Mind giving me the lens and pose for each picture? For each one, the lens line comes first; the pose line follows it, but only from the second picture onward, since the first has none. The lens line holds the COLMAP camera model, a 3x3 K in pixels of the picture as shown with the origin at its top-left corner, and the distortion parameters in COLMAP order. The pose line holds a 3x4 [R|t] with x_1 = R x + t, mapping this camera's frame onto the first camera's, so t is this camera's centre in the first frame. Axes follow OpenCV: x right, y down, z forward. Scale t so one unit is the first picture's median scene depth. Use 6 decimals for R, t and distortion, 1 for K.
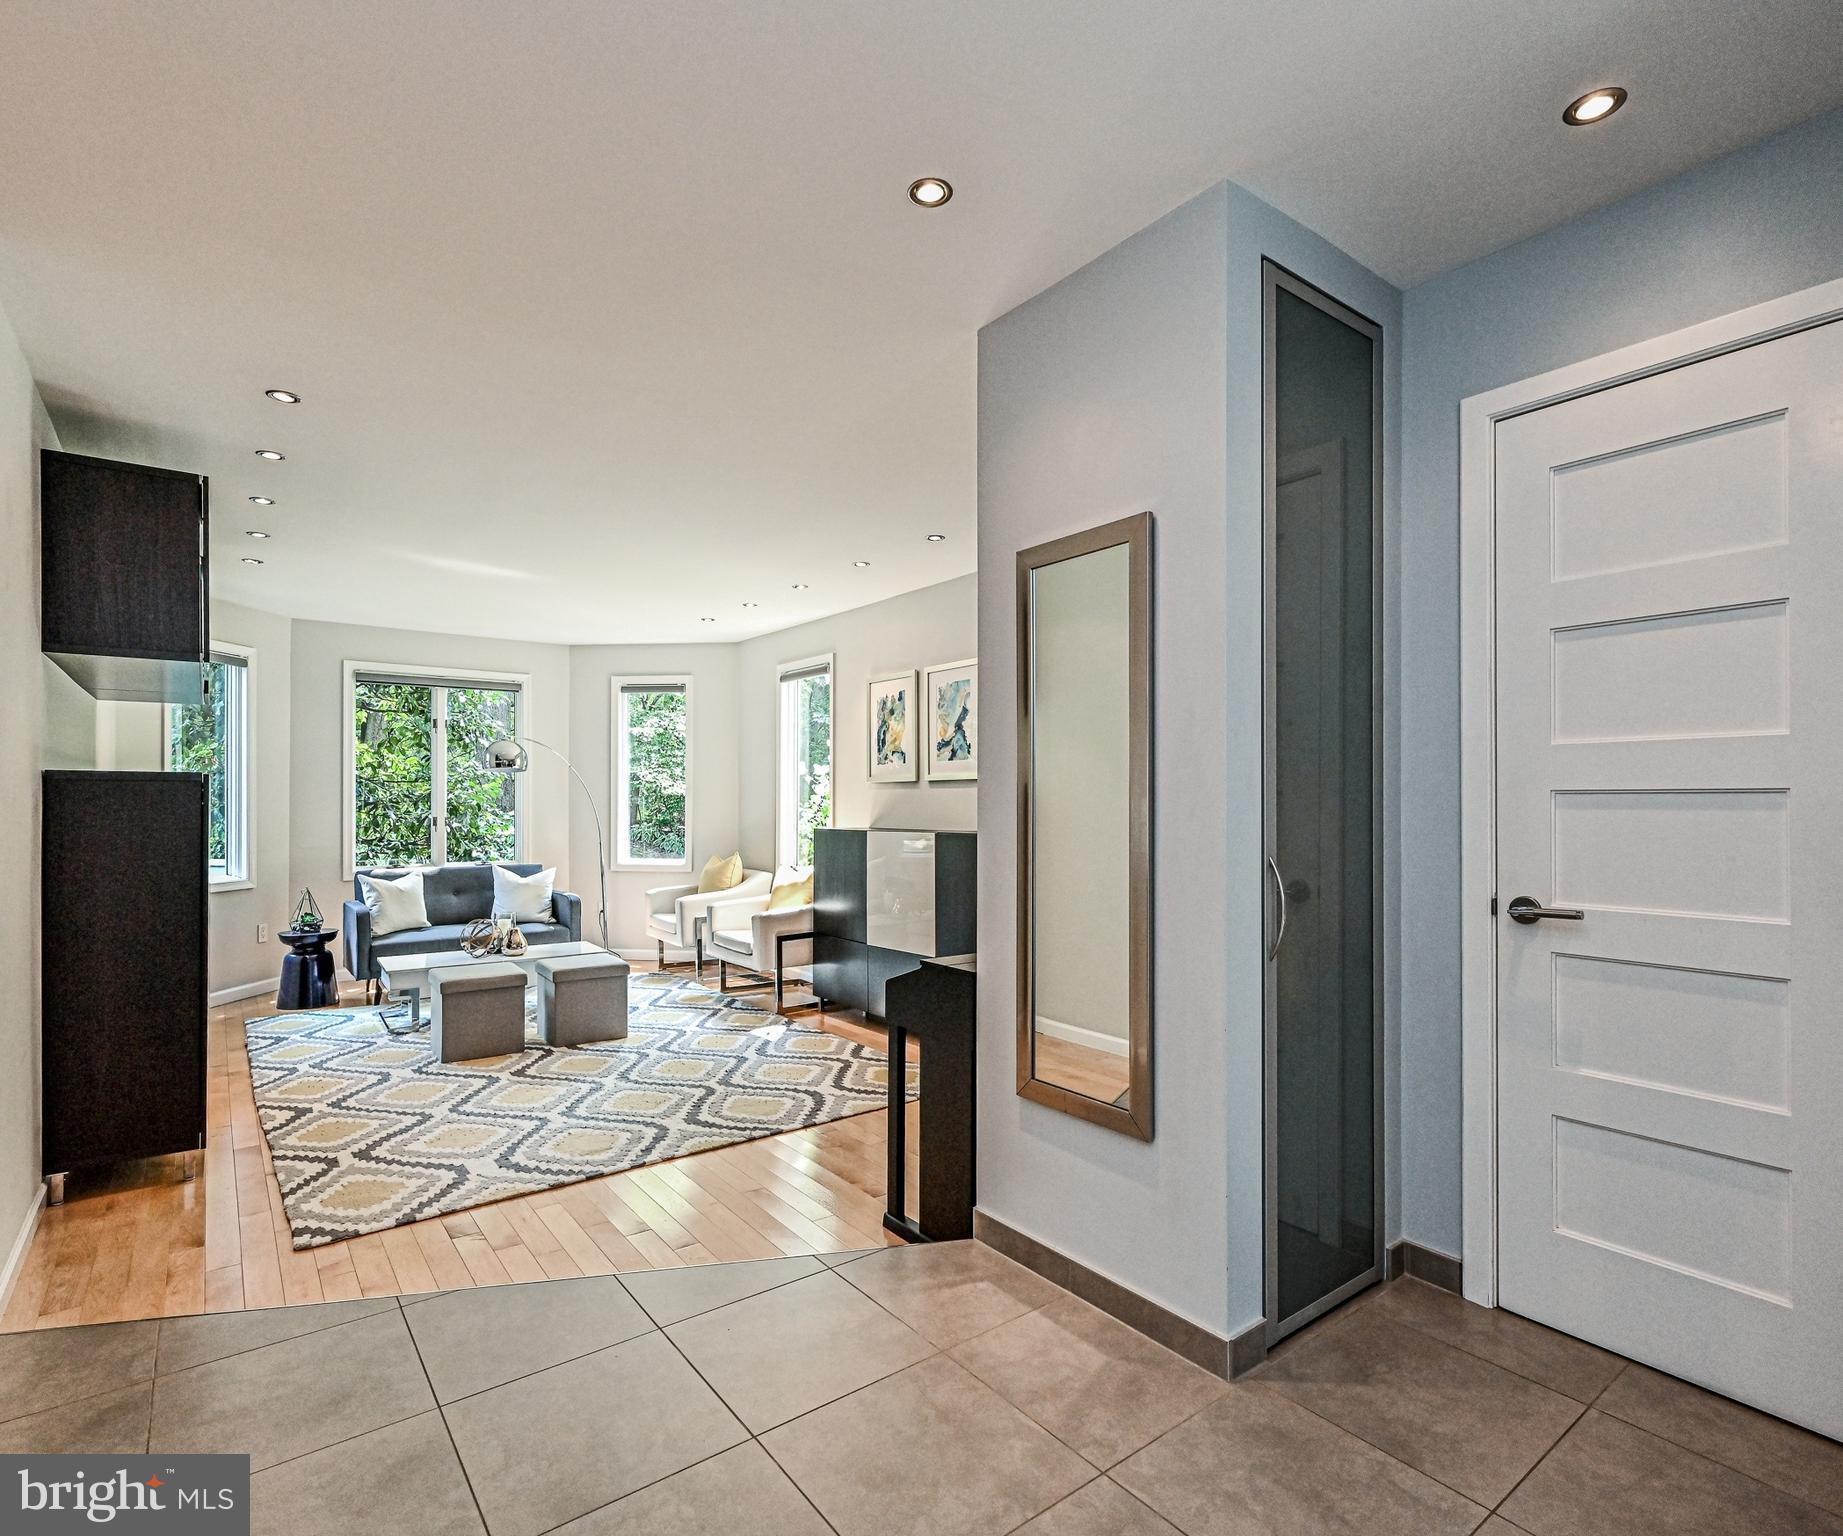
lens RADIAL K [[929.2, 0, 887.9], [0, 929.2, 800.1], [0, 0, 1]] dist [-0.000938, 0.000682]
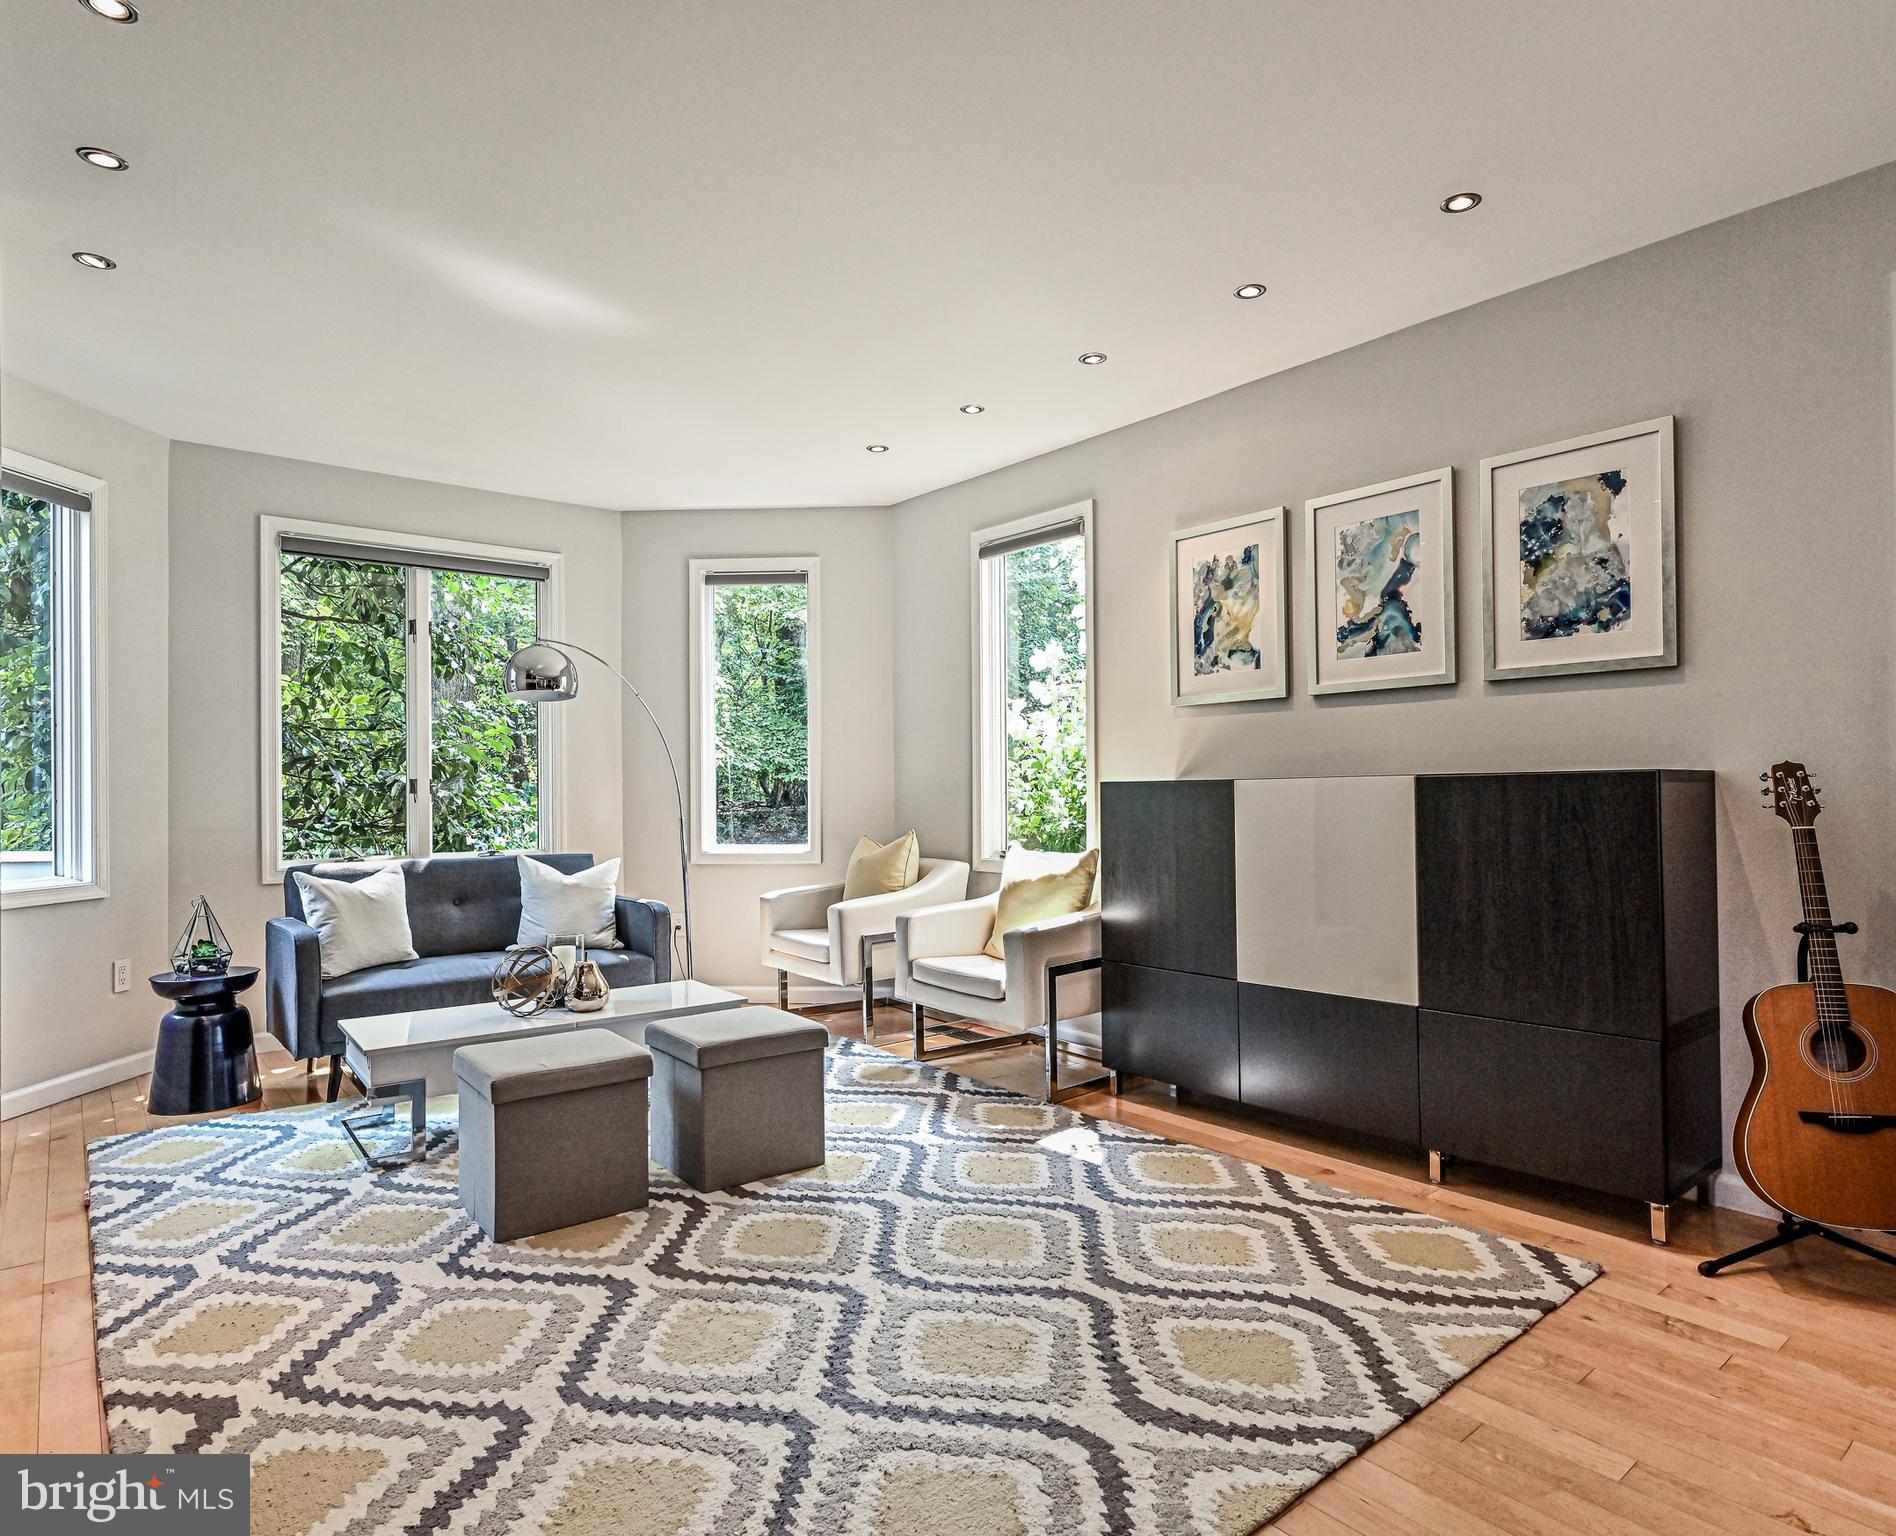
lens RADIAL K [[1085.4, 0, 953.3], [0, 1085.4, 782.8], [0, 0, 1]] dist [-0.001163, -0.000077]
pose [[0.998243, -0.008601, 0.058633, -0.232179], [0.008845, 0.999953, -0.003905, 0.036050], [-0.058597, 0.004417, 0.998272, 0.351633]]
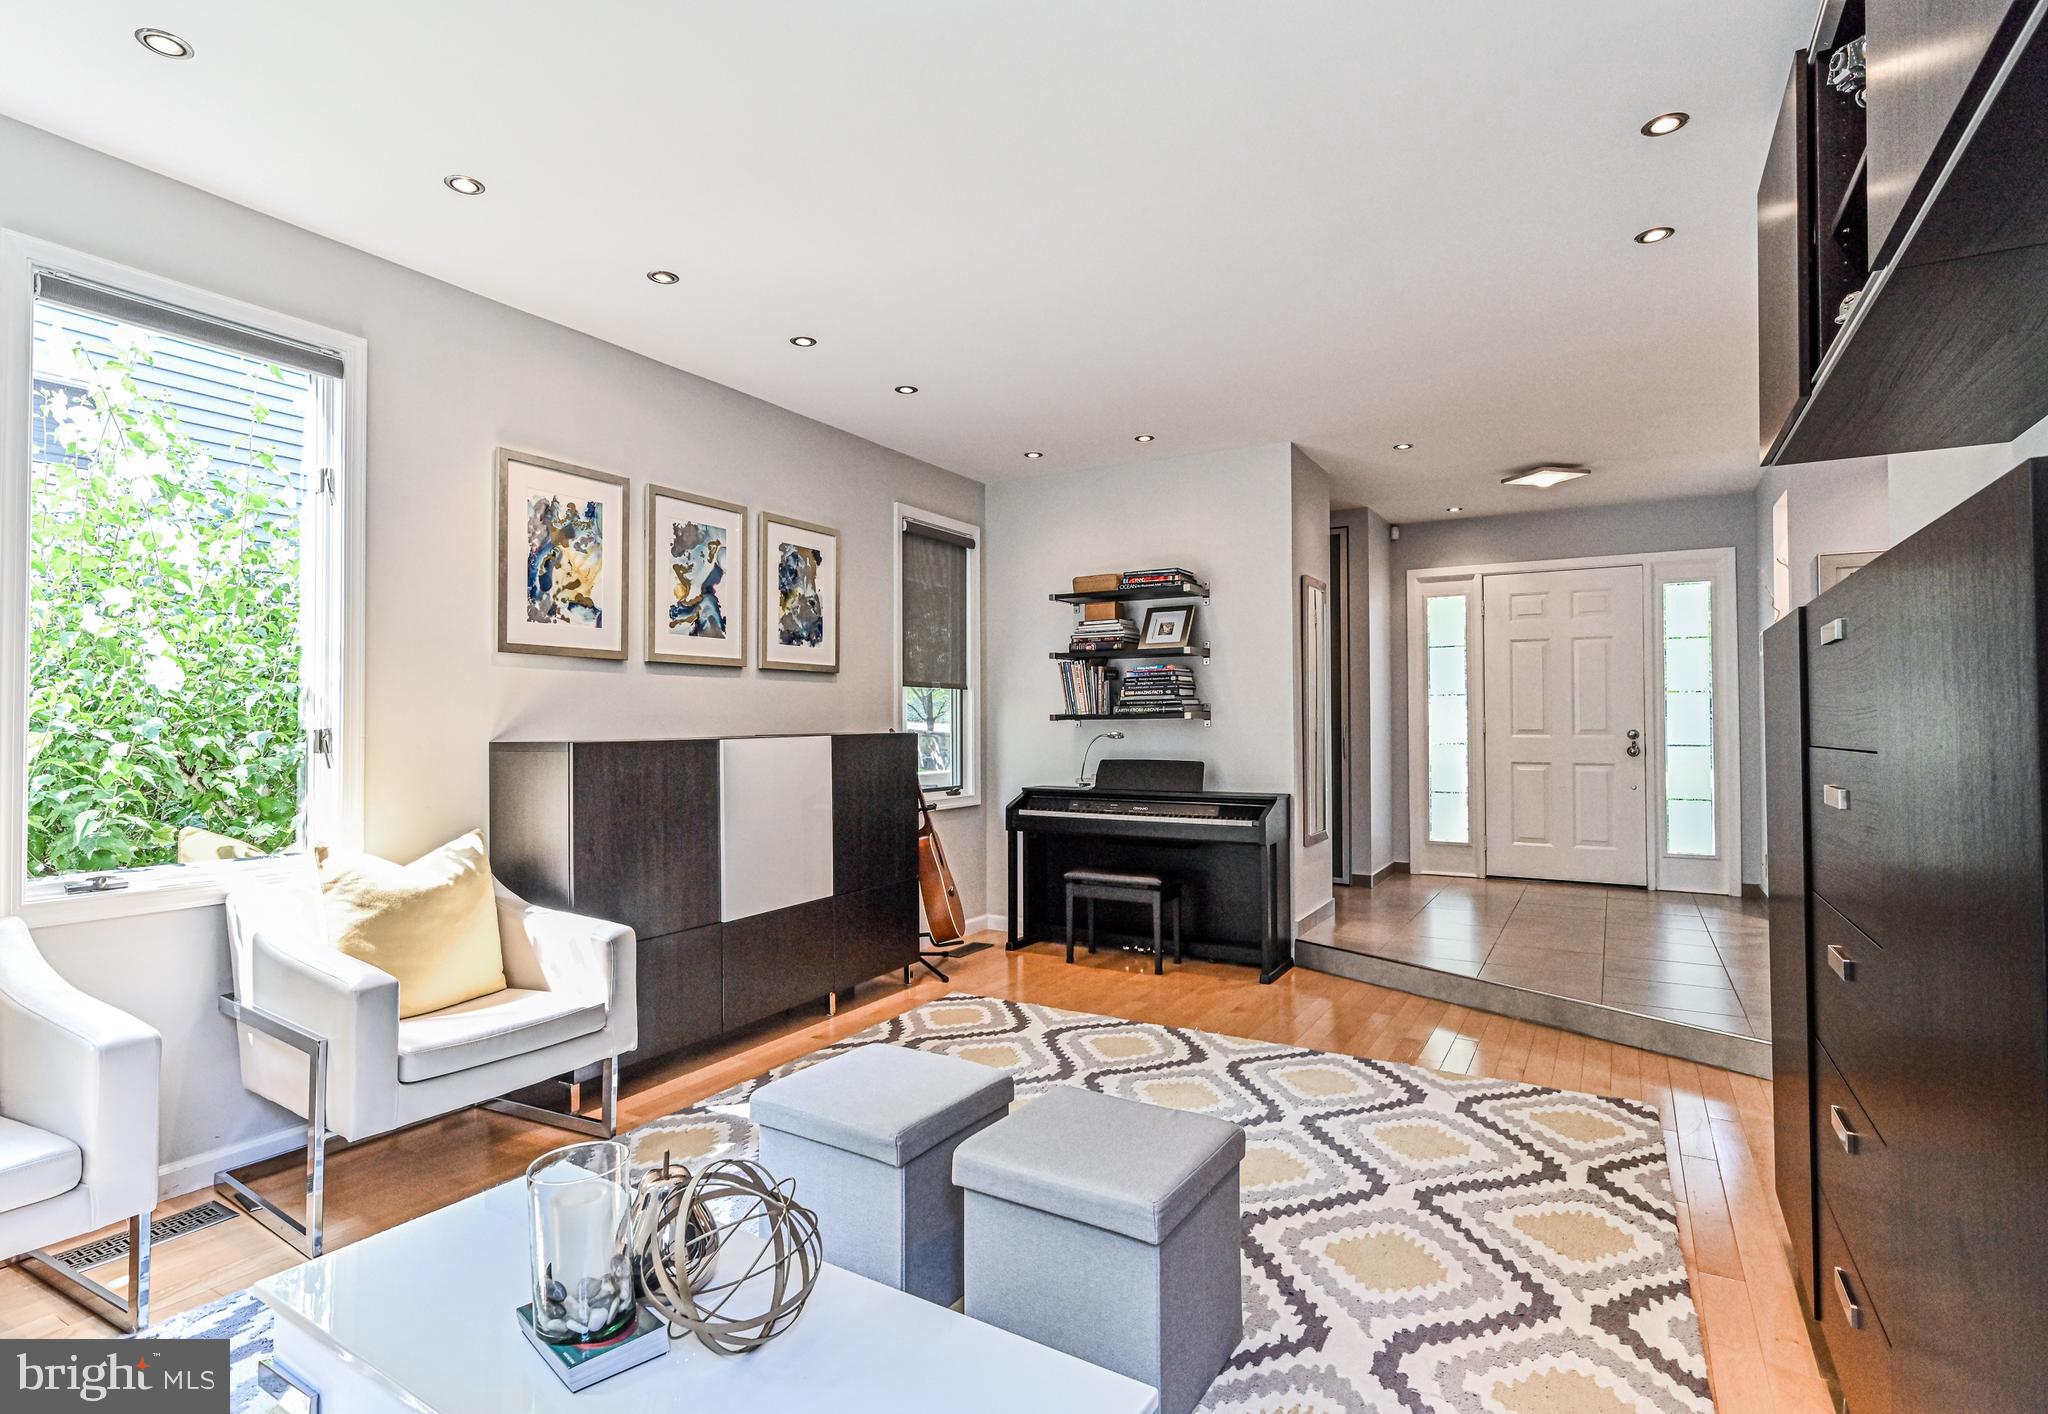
lens RADIAL K [[1019.9, 0, 1024.0], [0, 1019.9, 698.4], [0, 0, 1]] dist [-0.001508, -0.000011]
pose [[-0.398936, 0.023150, 0.916687, -0.729041], [0.003746, 0.999714, -0.023616, 0.022888], [-0.916971, -0.005988, -0.398909, 1.088929]]
